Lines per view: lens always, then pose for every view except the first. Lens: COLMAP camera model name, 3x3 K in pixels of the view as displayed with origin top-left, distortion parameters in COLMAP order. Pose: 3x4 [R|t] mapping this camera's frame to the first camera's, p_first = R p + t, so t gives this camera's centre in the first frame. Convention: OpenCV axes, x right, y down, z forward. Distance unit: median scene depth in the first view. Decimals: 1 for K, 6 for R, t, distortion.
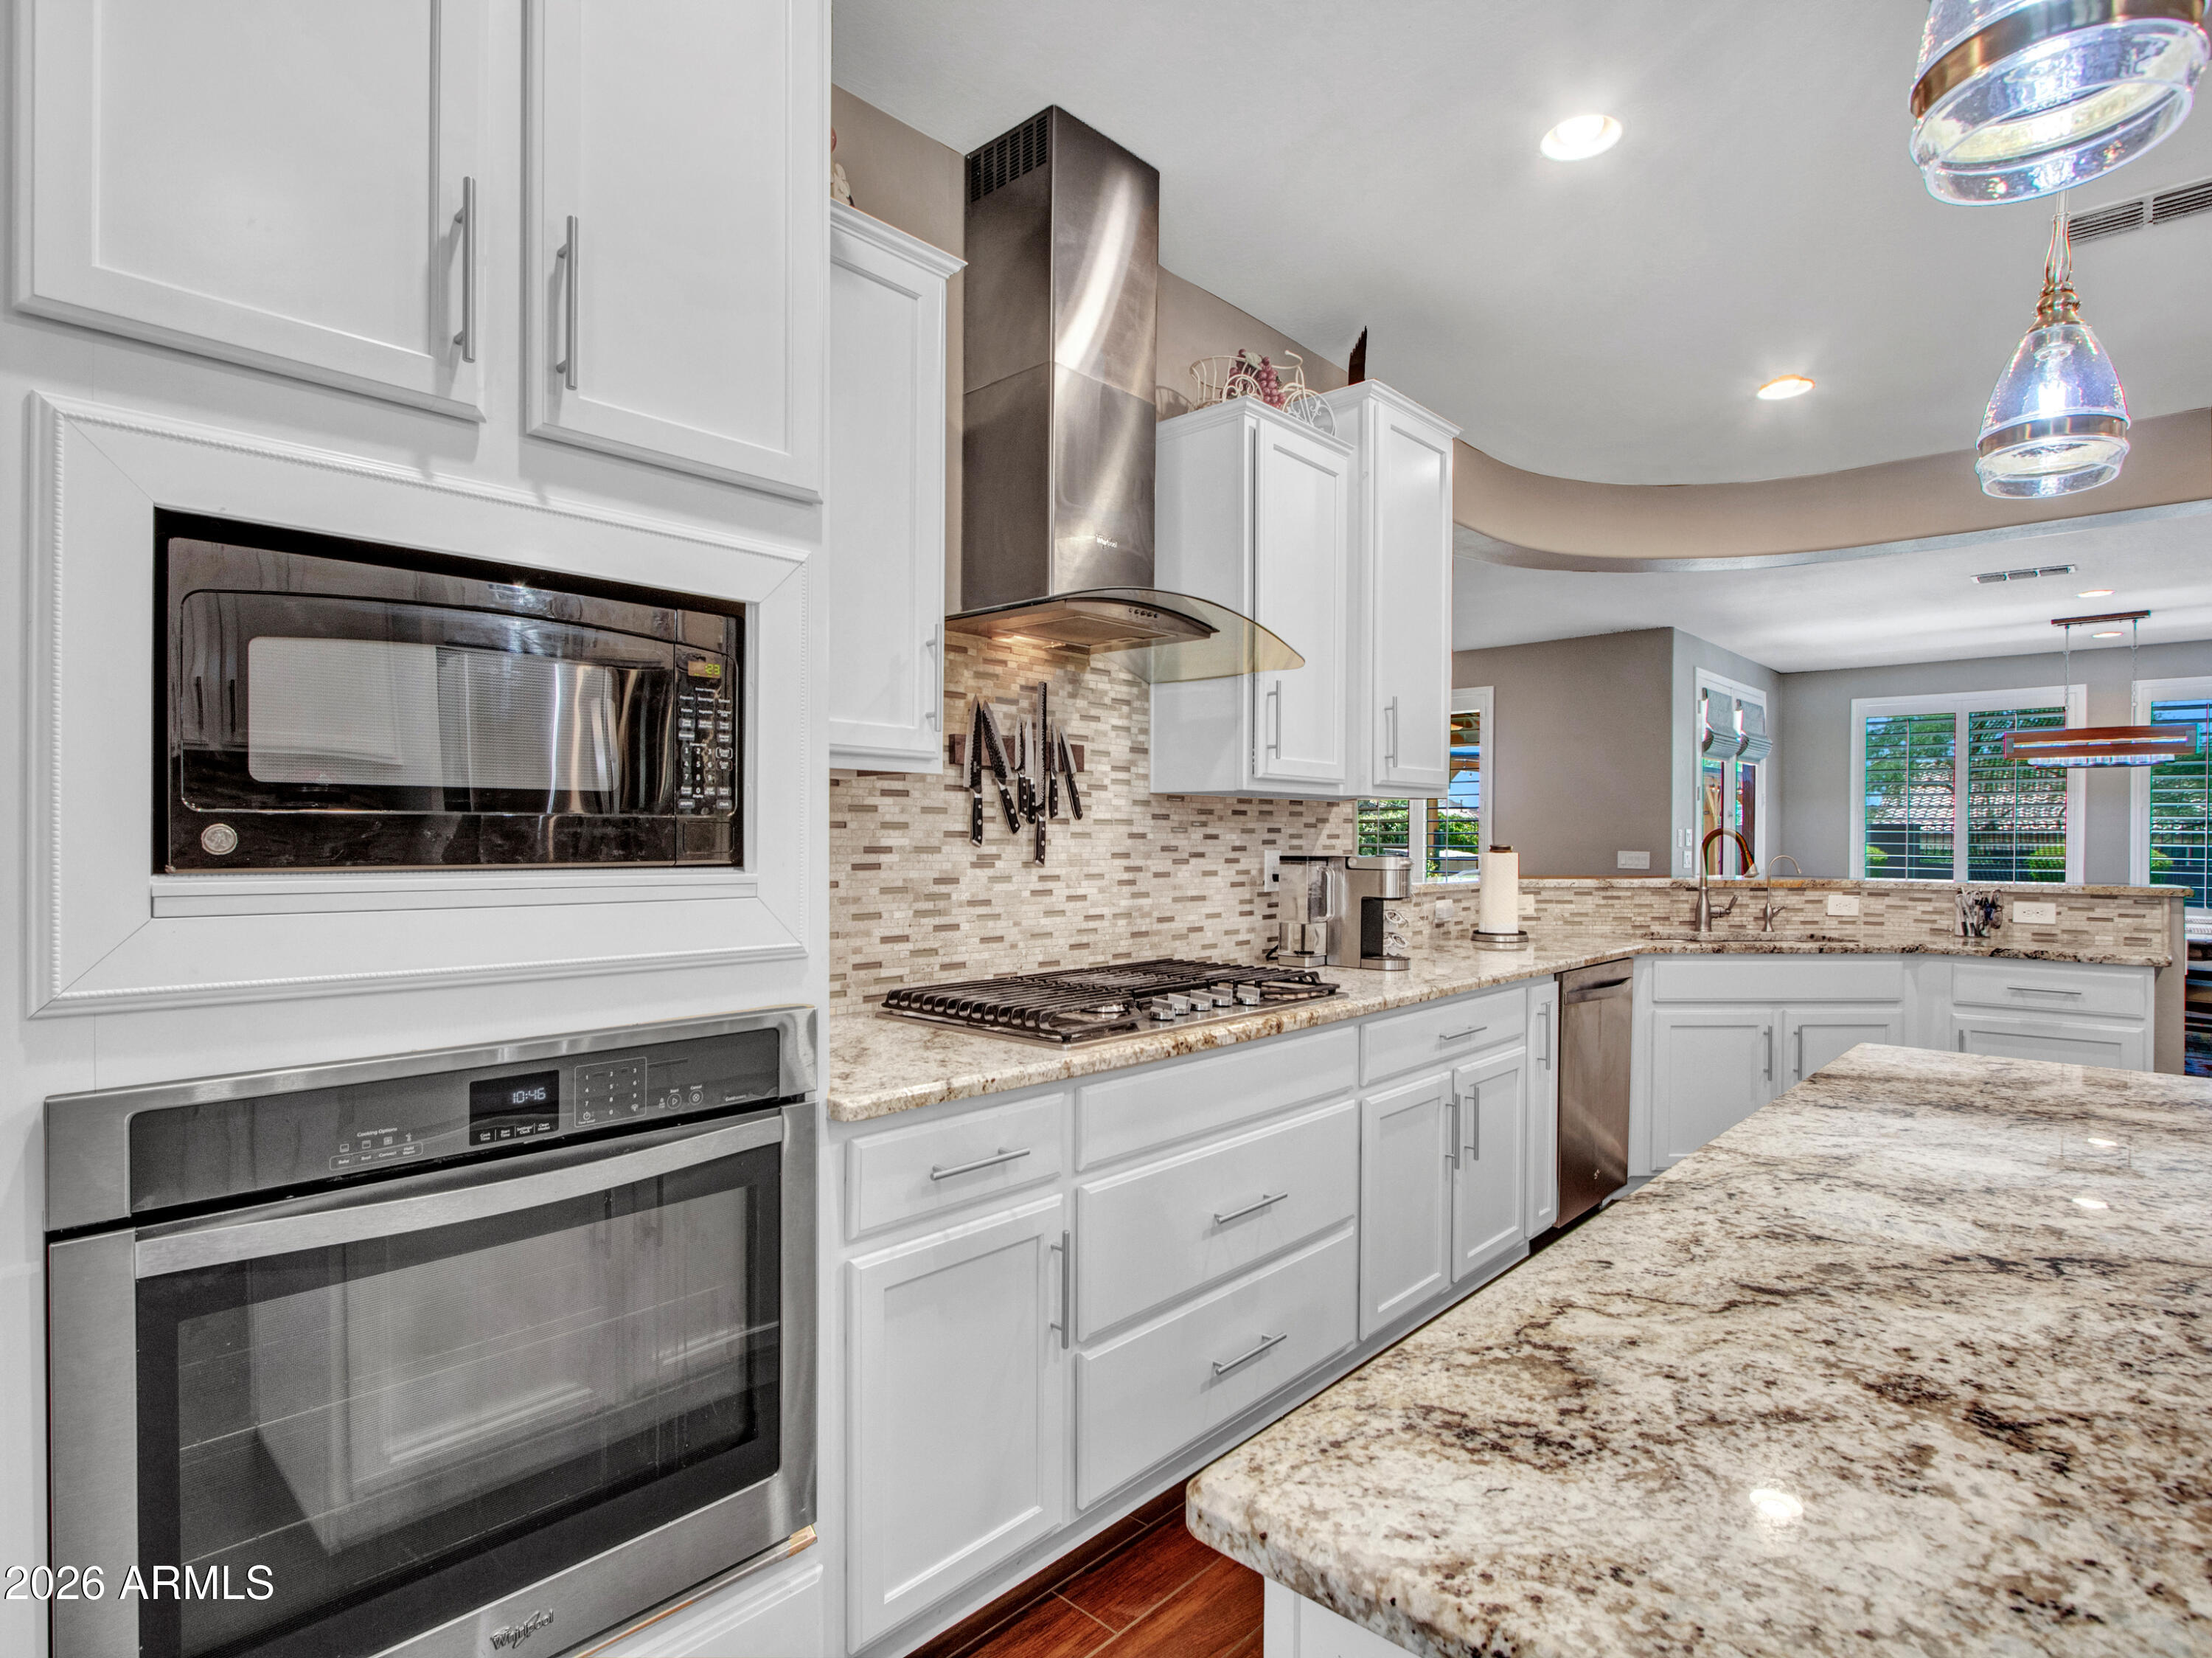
lens RADIAL K [[1154.3, 0, 1110.3], [0, 1154.3, 839.8], [0, 0, 1]] dist [-0.012165, -0.000206]
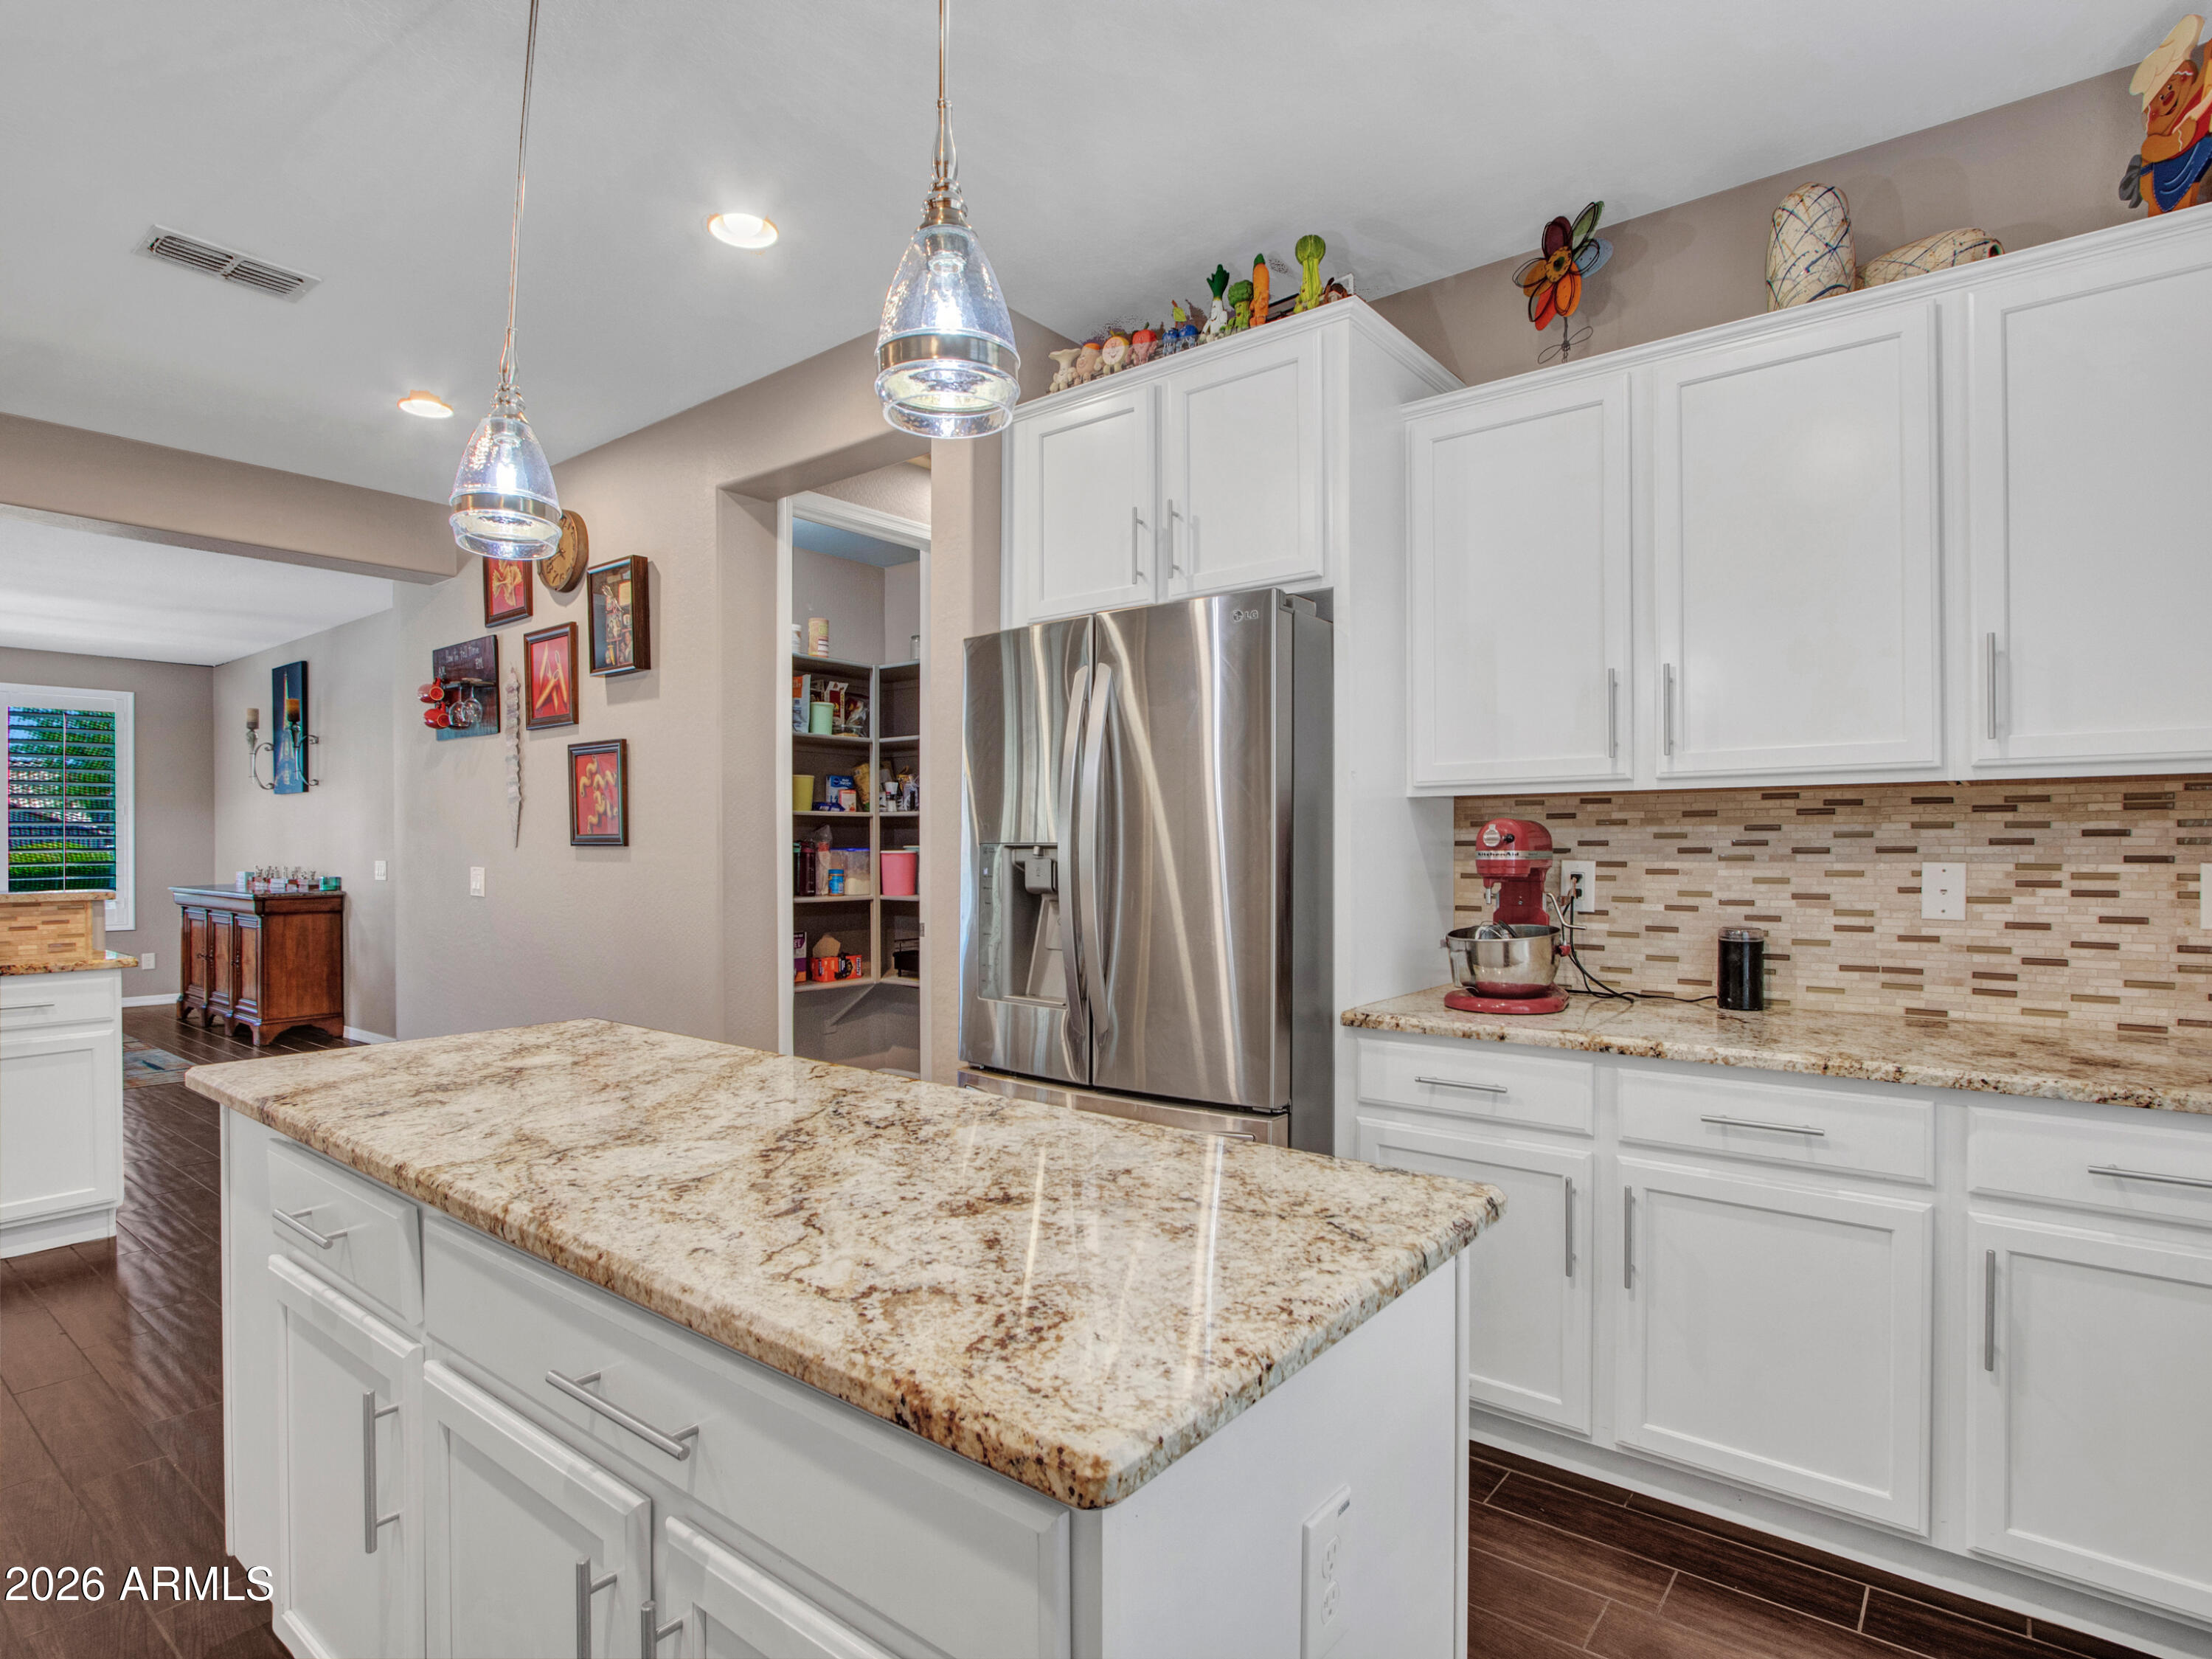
lens RADIAL K [[1154.2, 0, 1086.1], [0, 1154.2, 847.3], [0, 0, 1]] dist [-0.012165, -0.000206]
pose [[-0.067949, -0.005668, 0.997673, -0.511337], [0.003369, 0.999977, 0.005911, -0.004276], [-0.997683, 0.003763, -0.067928, 0.570478]]
